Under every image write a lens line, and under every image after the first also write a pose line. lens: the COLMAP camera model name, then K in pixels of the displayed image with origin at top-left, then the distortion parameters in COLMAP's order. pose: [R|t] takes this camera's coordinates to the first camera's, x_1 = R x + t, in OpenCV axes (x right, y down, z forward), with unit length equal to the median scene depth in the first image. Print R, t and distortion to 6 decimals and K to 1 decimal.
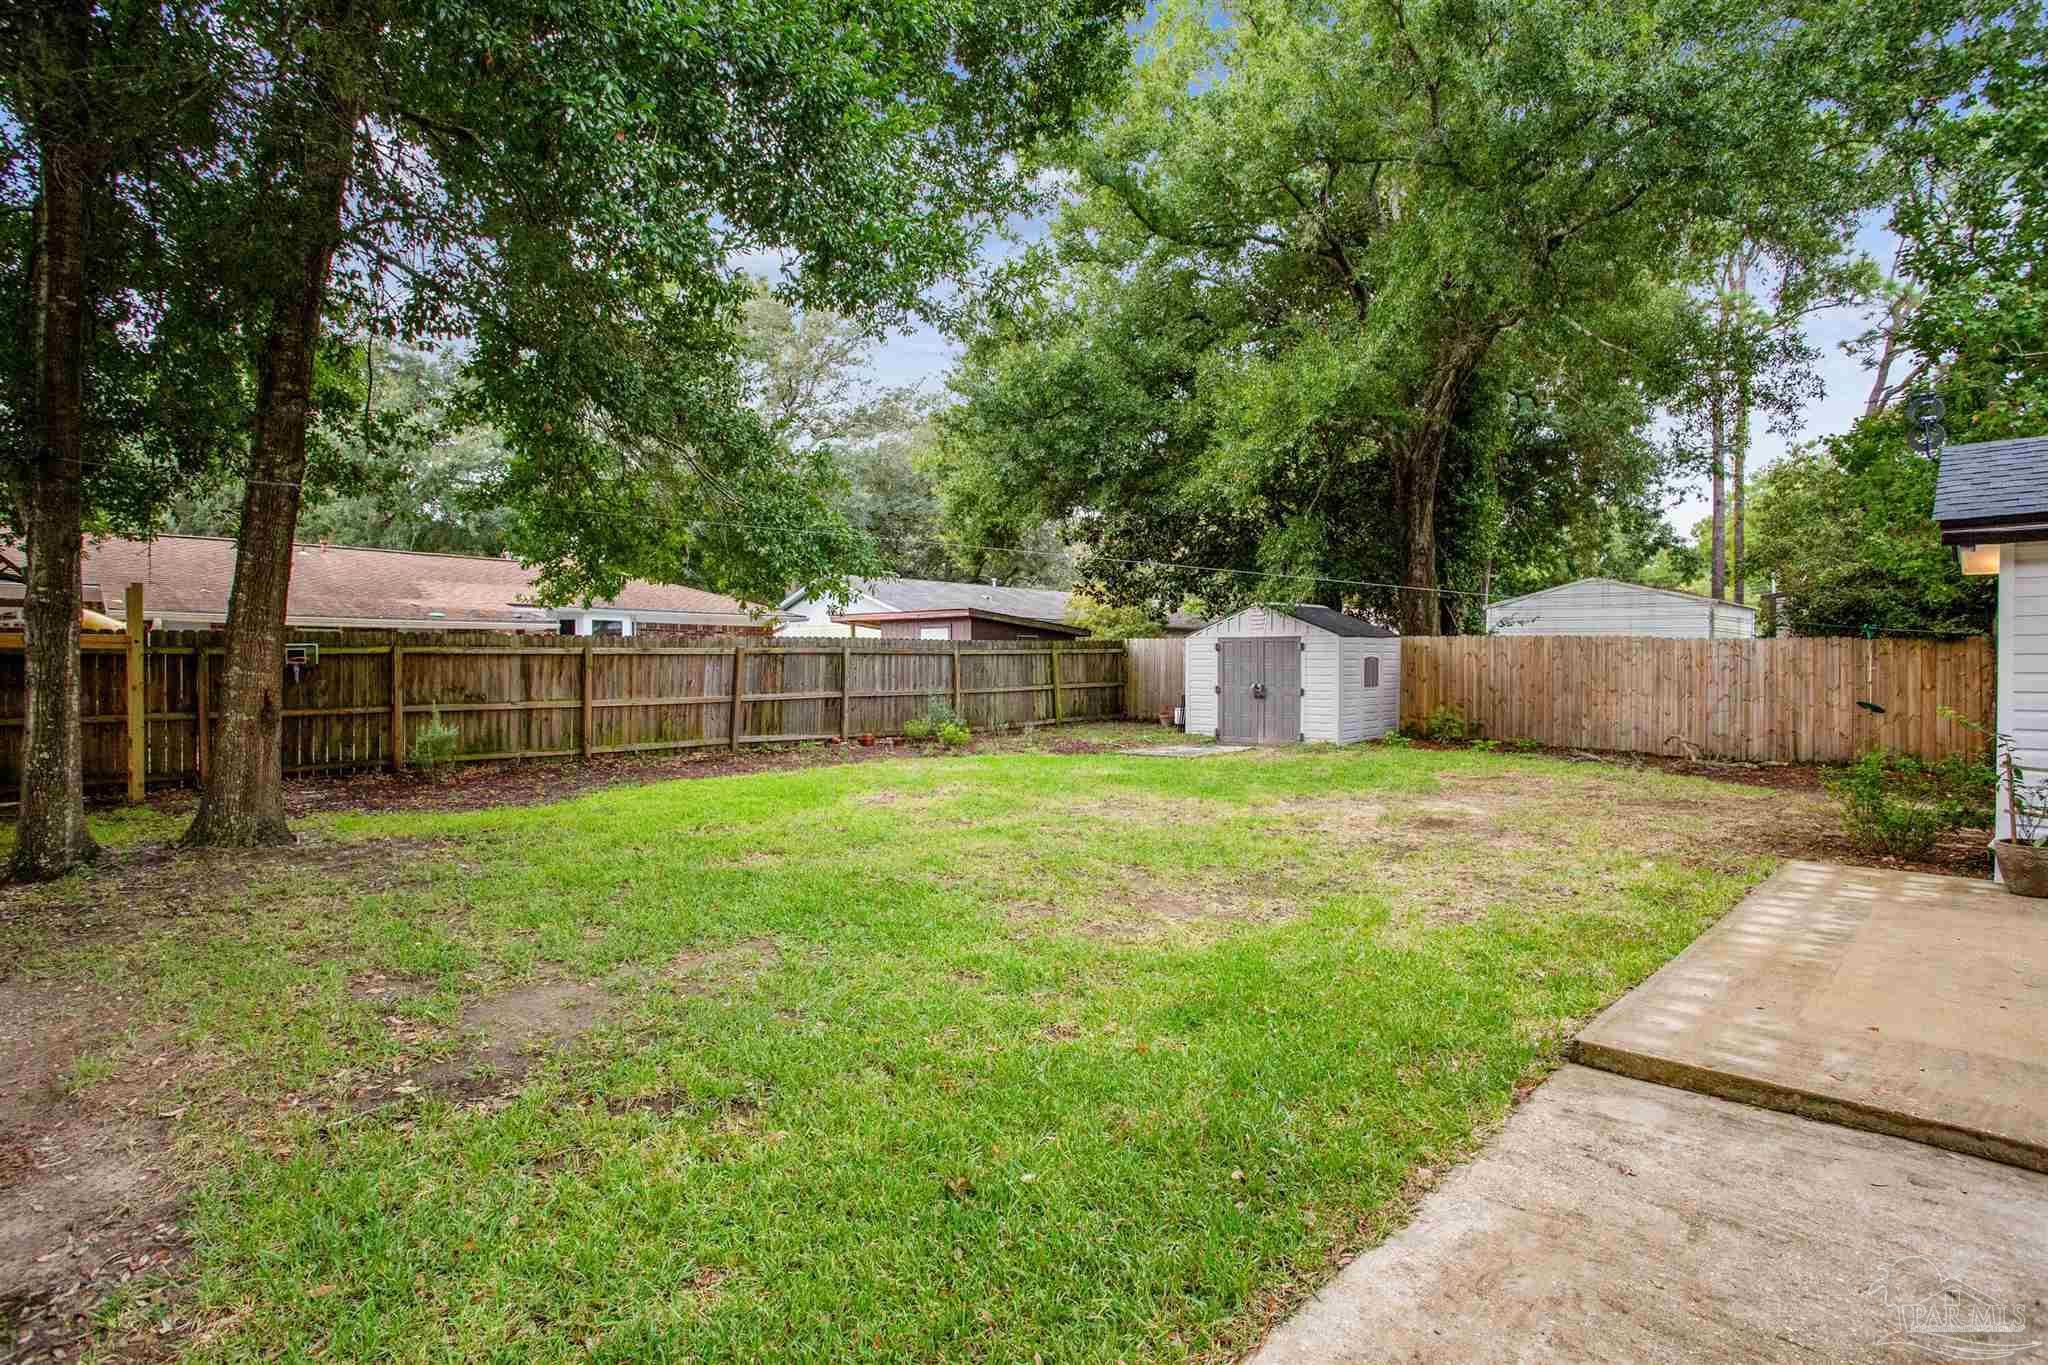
lens RADIAL K [[1032.2, 0, 995.1], [0, 1032.2, 676.7], [0, 0, 1]] dist [-0.061067, 0.022344]
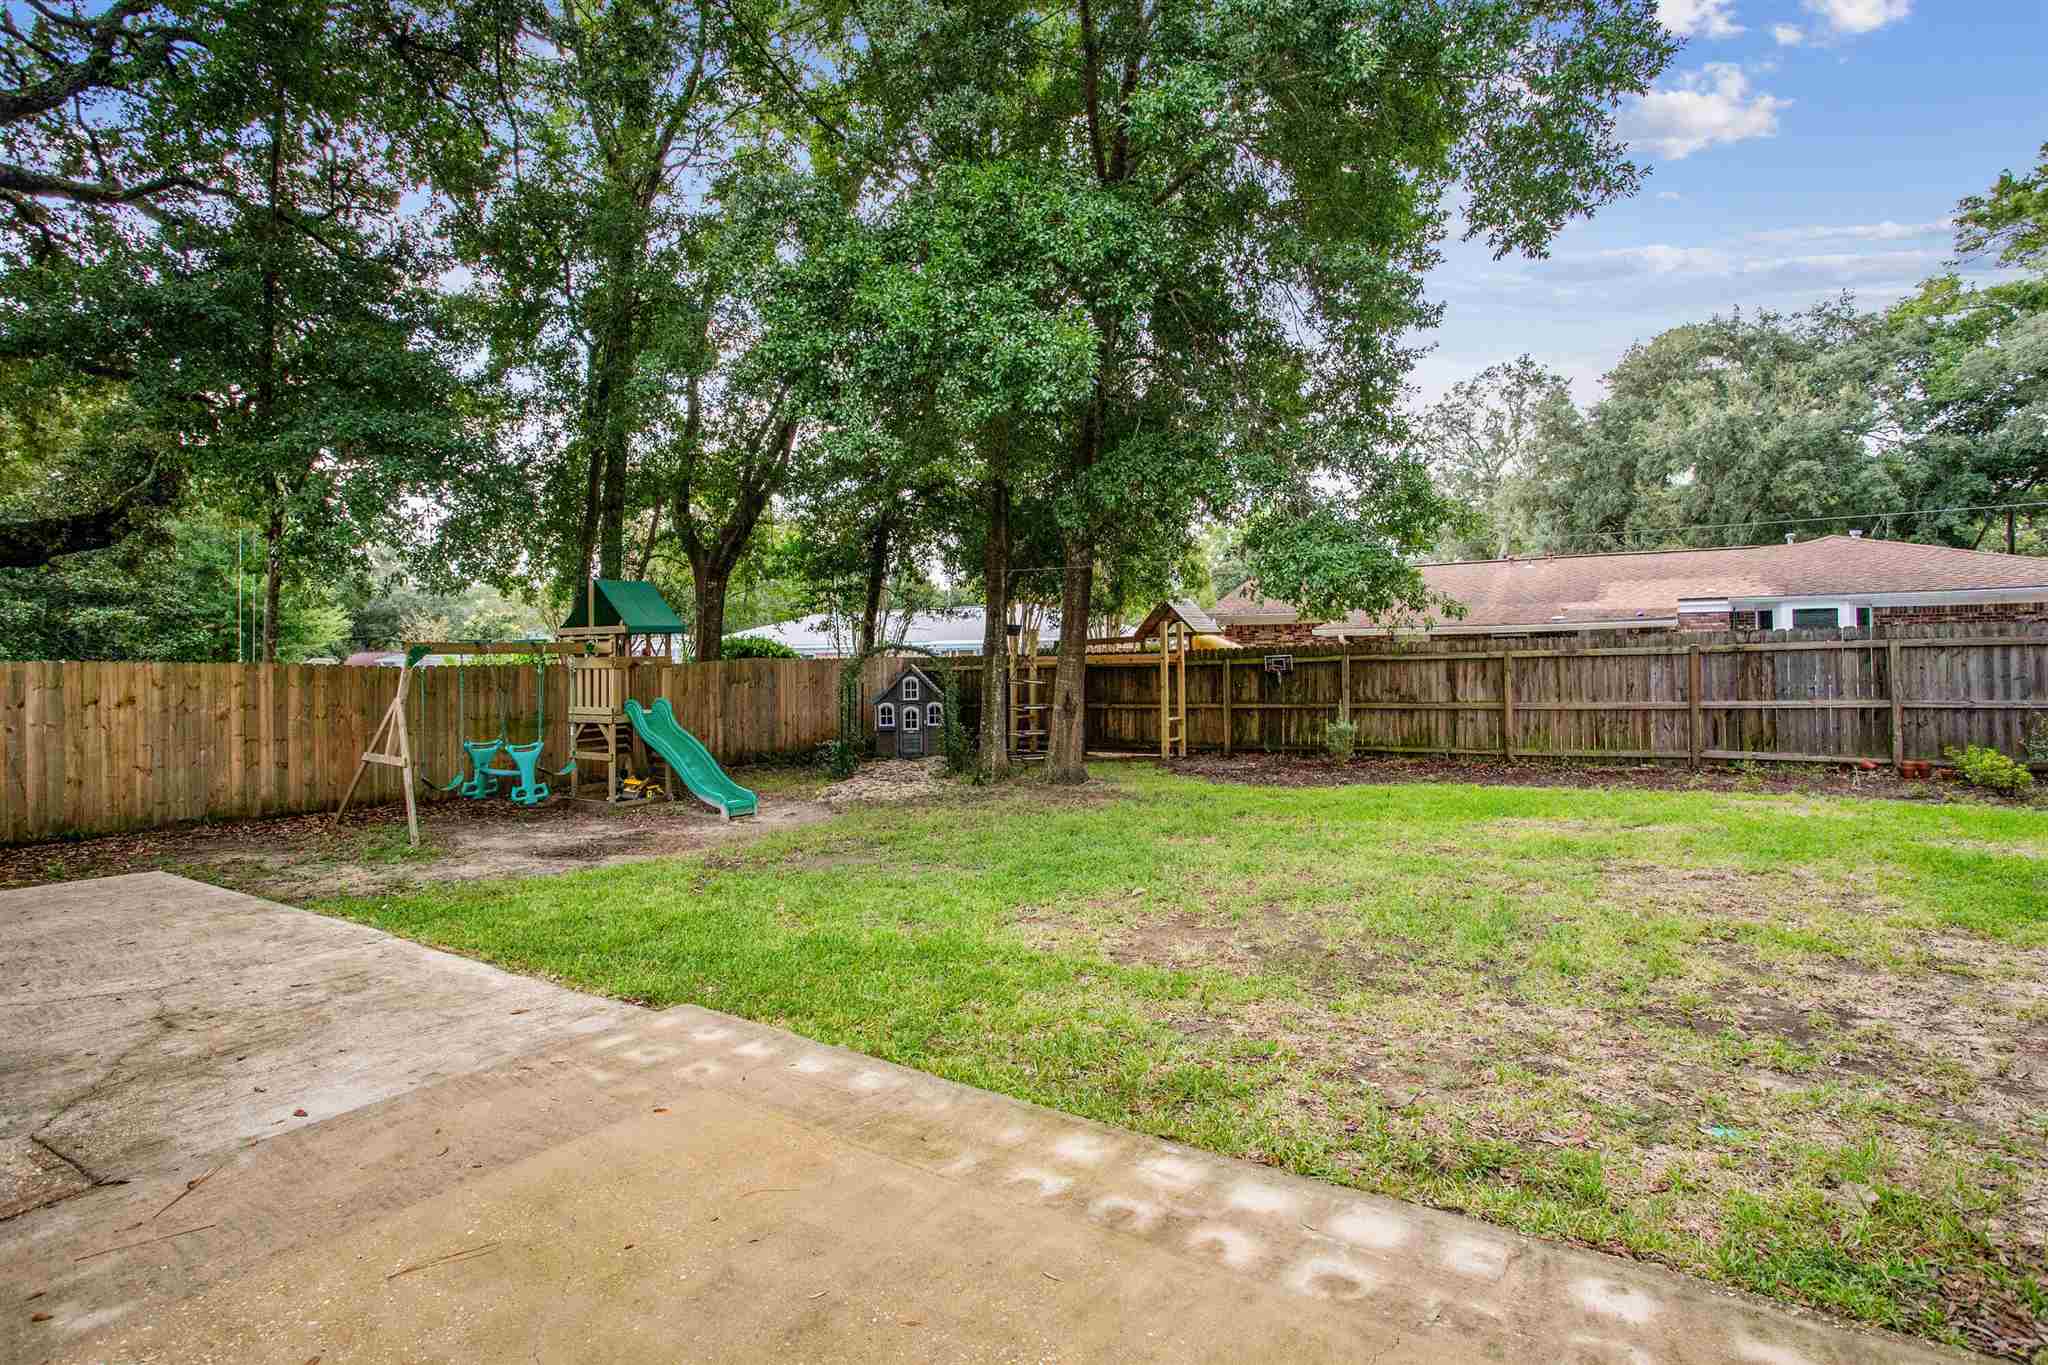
lens RADIAL K [[1032.2, 0, 995.1], [0, 1032.2, 676.7], [0, 0, 1]] dist [-0.061067, 0.022344]
pose [[0.183251, 0.003261, -0.983061, 0.467204], [0.006663, 0.999967, 0.004559, -0.010181], [0.983043, -0.007385, 0.183224, 0.287285]]
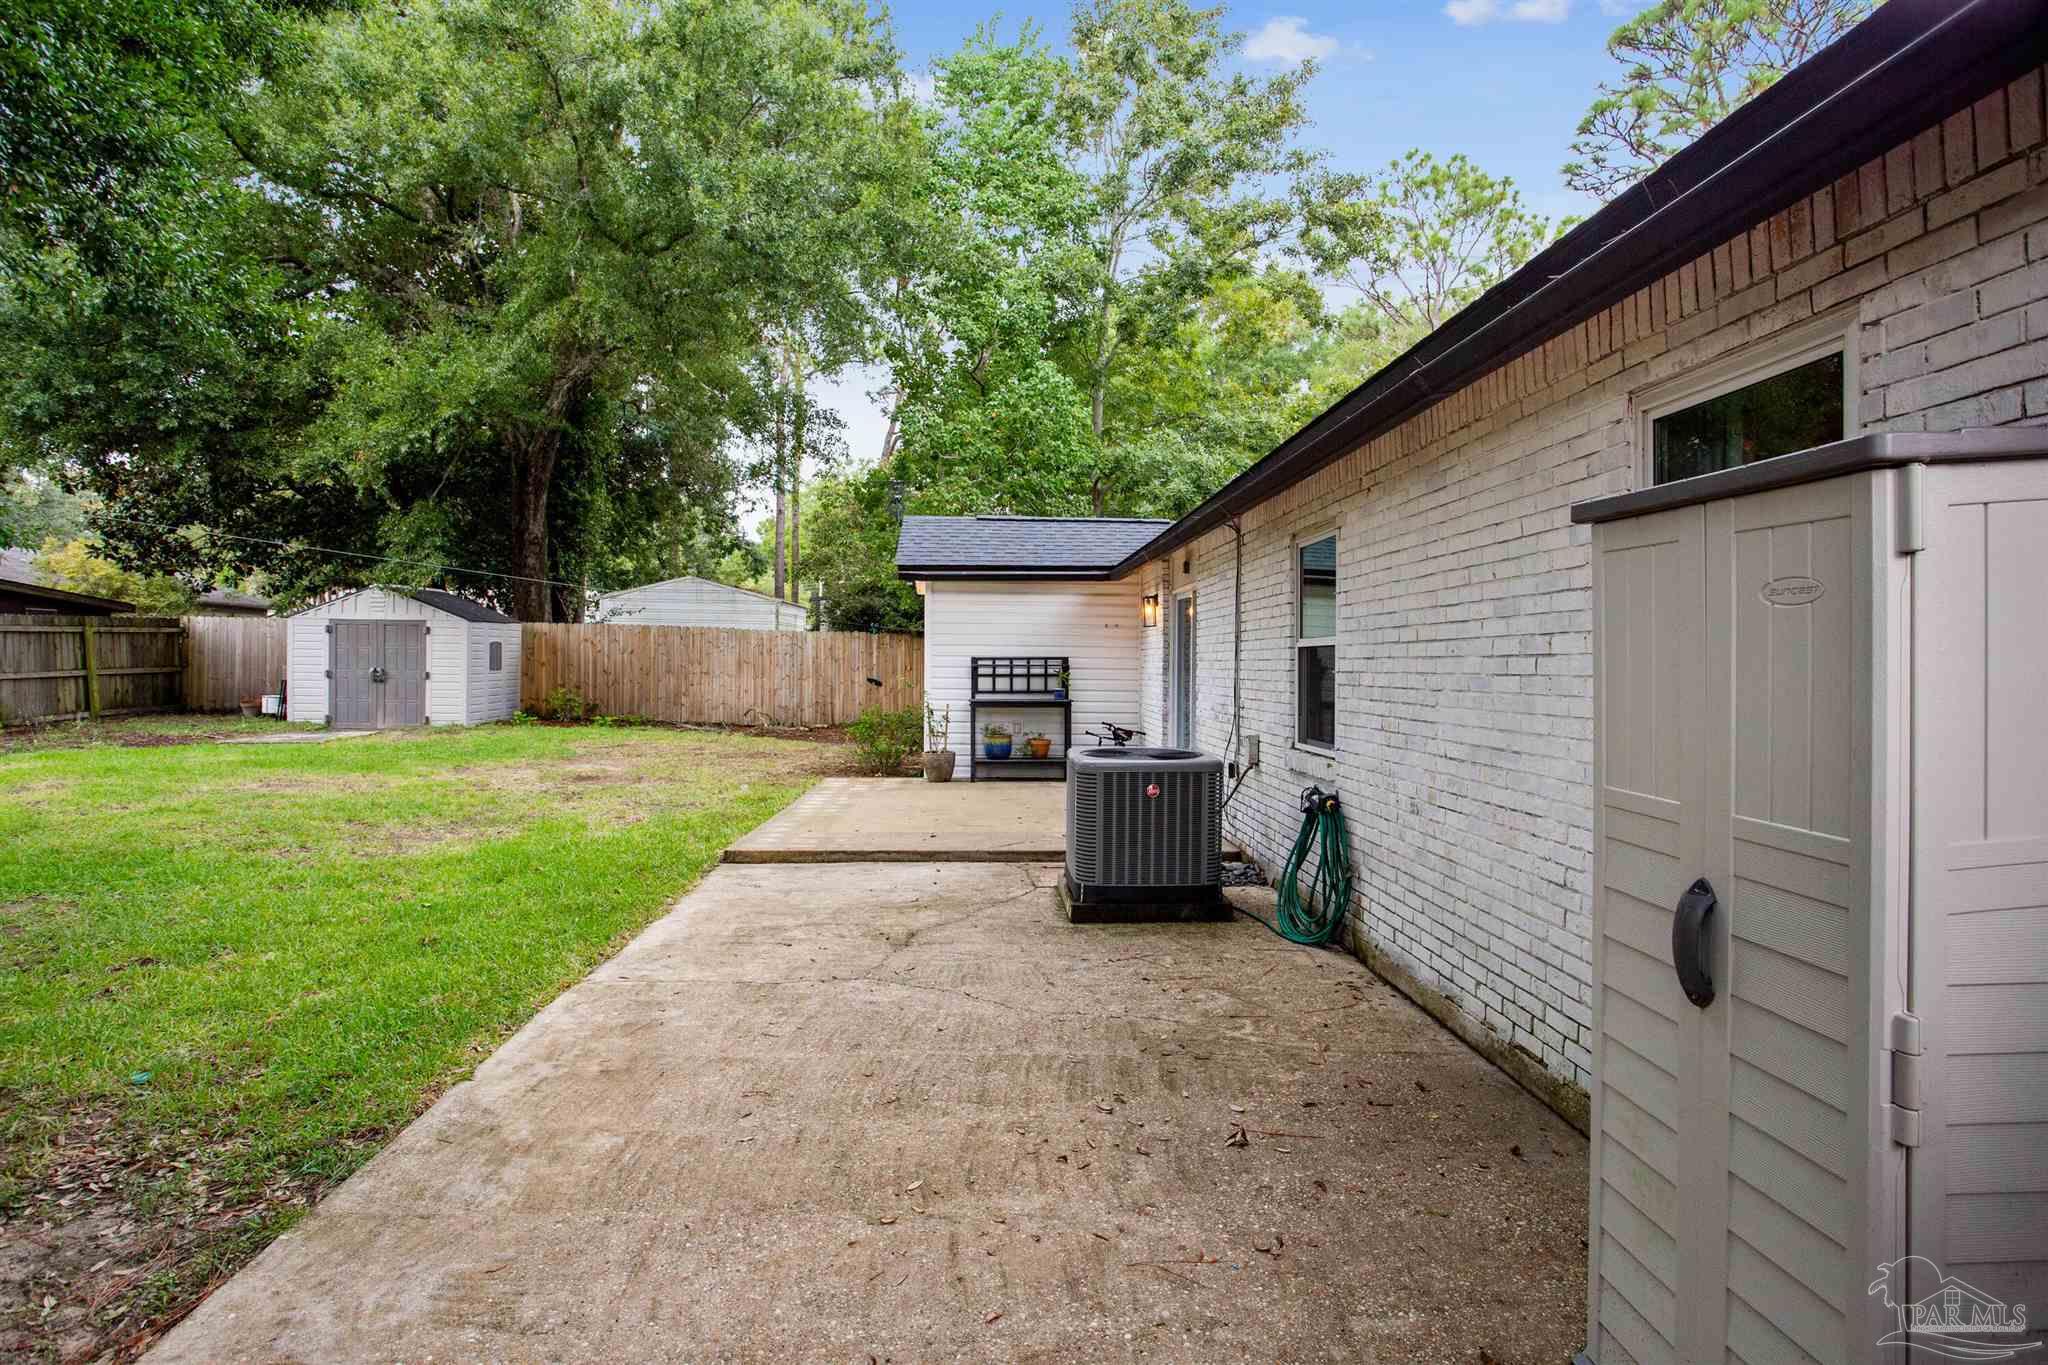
lens RADIAL K [[1160.9, 0, 1024.0], [0, 1160.9, 682.5], [0, 0, 1]] dist [-0.001457, -0.000273]
pose [[0.672925, -0.010884, 0.739631, -0.151164], [0.000495, 0.999898, 0.014264, 0.006088], [-0.739711, -0.009233, 0.672861, -0.201395]]
